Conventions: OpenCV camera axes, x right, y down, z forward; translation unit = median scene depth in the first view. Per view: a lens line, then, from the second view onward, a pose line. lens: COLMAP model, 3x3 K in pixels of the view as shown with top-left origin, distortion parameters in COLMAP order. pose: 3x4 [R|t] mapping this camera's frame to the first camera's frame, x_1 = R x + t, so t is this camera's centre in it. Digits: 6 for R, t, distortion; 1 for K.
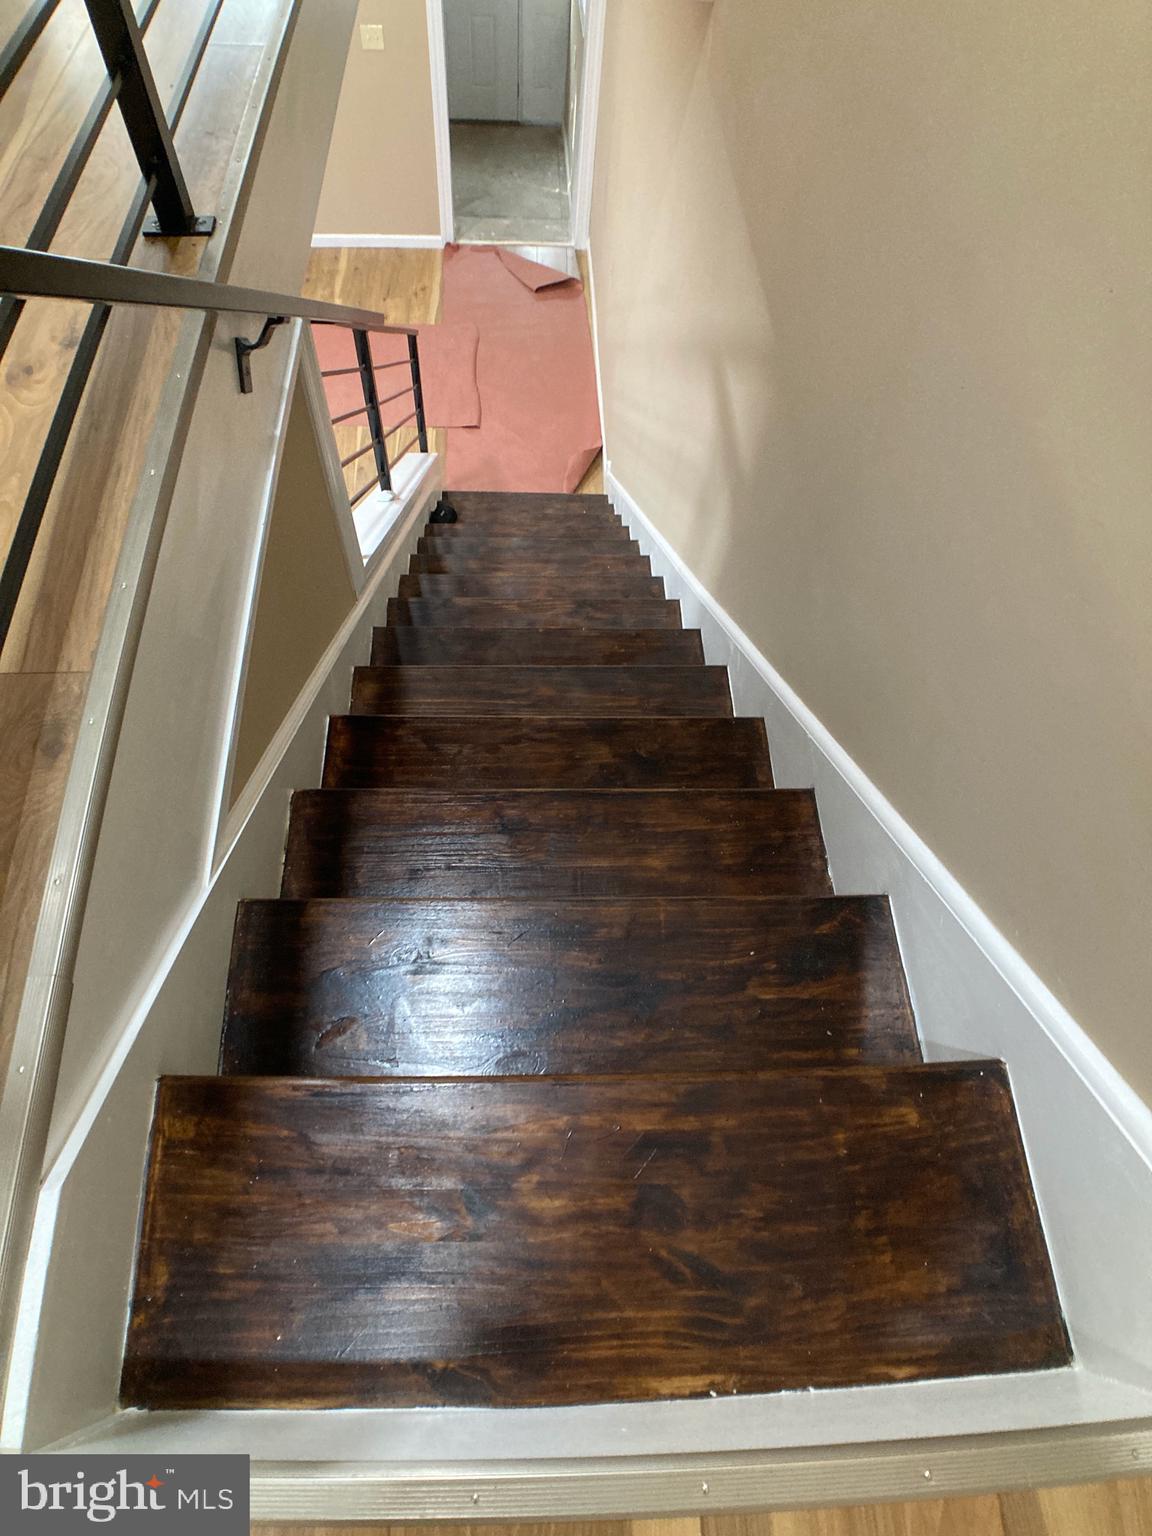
lens RADIAL K [[887.2, 0, 591.7], [0, 887.2, 766.3], [0, 0, 1]] dist [-0.049778, -0.051428]
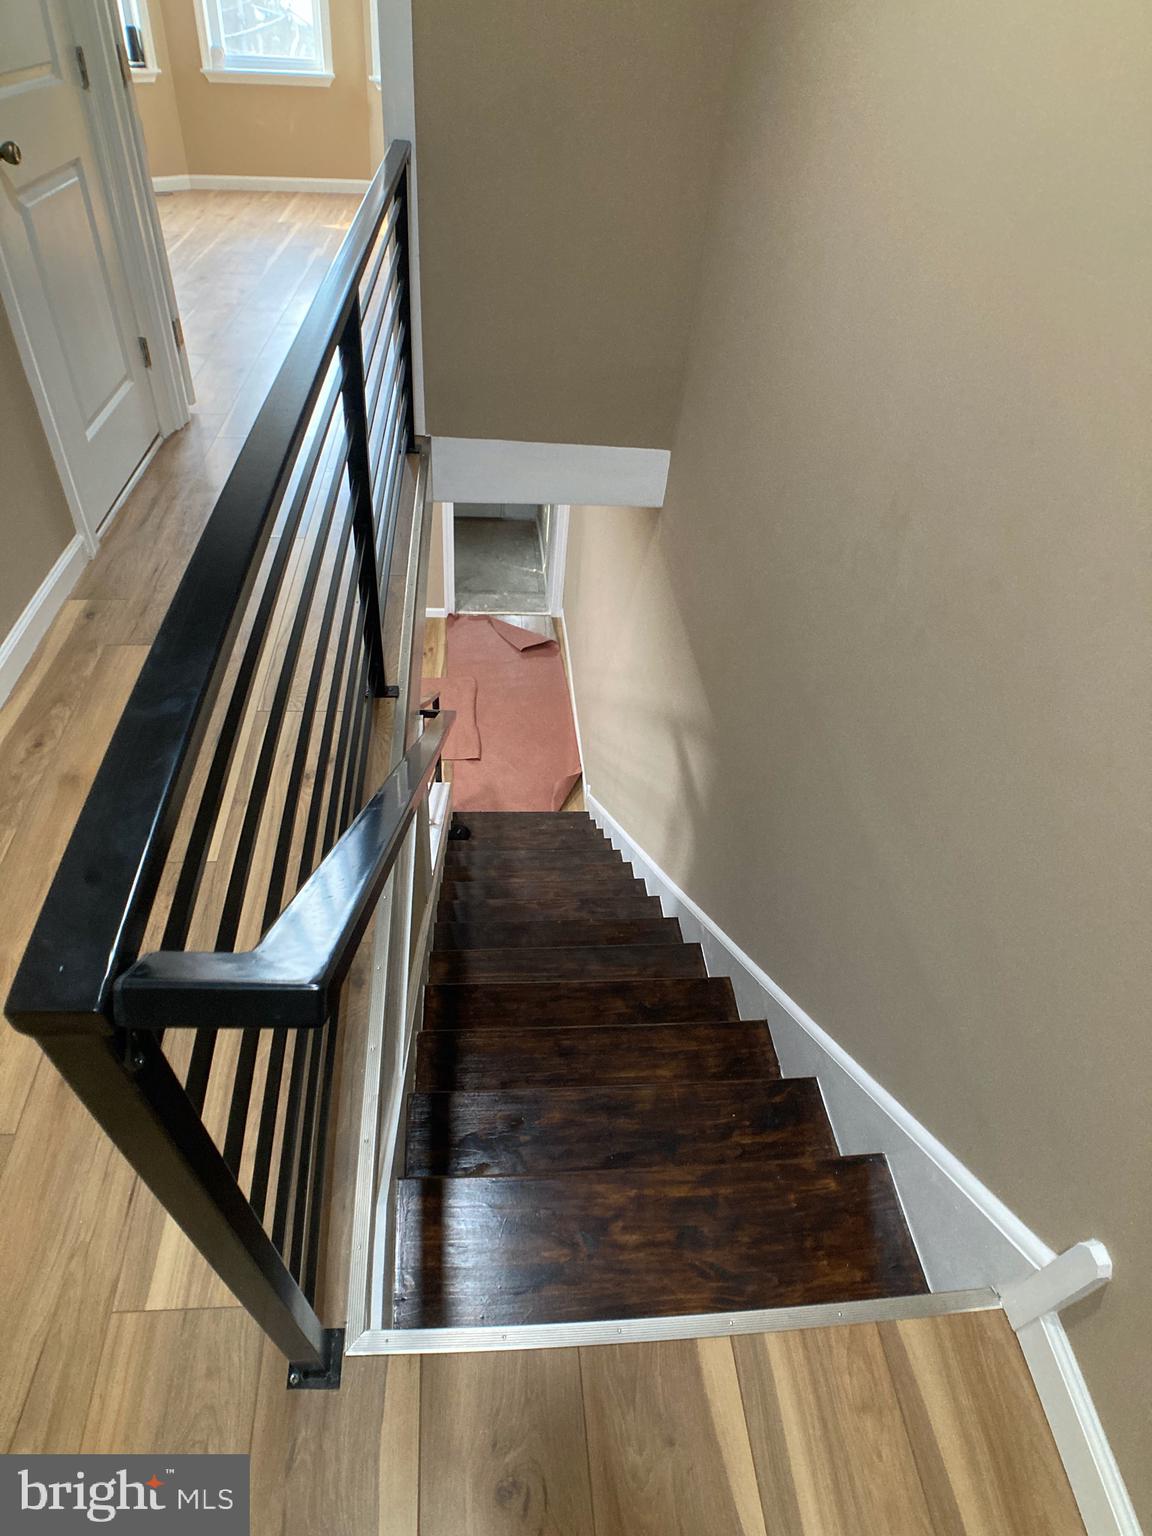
lens RADIAL K [[872.3, 0, 576.0], [0, 872.3, 768.0], [0, 0, 1]] dist [-0.092316, 0.023773]
pose [[0.999349, -0.023798, 0.027132, -0.079860], [0.031360, 0.944677, -0.326498, 0.071720], [-0.017861, 0.327136, 0.944808, -0.406726]]
